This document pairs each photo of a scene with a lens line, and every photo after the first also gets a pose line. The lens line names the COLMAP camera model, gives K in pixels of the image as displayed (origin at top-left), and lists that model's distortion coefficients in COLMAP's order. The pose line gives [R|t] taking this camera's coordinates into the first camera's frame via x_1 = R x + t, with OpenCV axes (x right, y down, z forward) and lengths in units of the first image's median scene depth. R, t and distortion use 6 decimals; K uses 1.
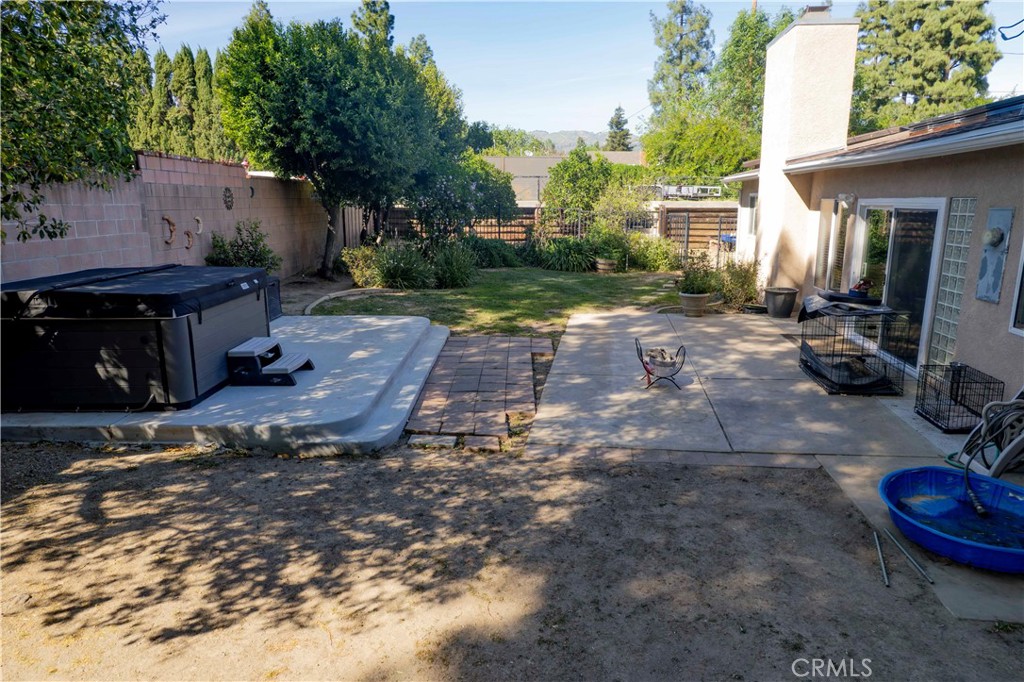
lens RADIAL K [[652.9, 0, 517.0], [0, 652.9, 344.3], [0, 0, 1]] dist [-0.071943, 0.056270]
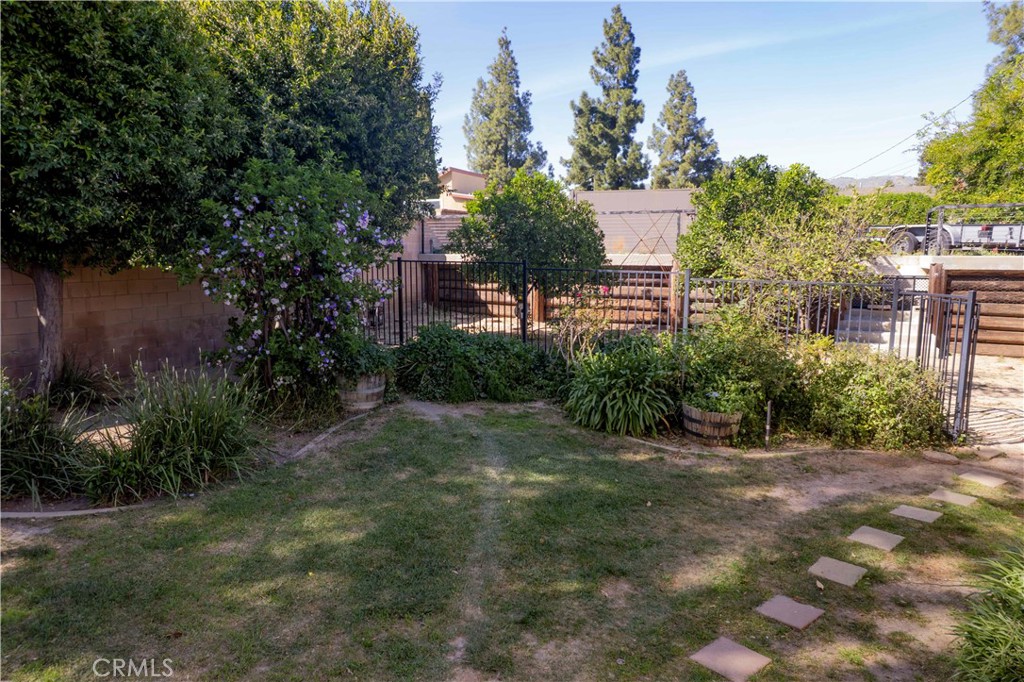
lens RADIAL K [[652.9, 0, 517.0], [0, 652.9, 344.3], [0, 0, 1]] dist [-0.071943, 0.056270]
pose [[0.908609, 0.058324, -0.413555, 0.048713], [-0.089904, 0.994301, -0.057298, -0.034872], [0.407856, 0.089242, 0.908674, 0.155971]]
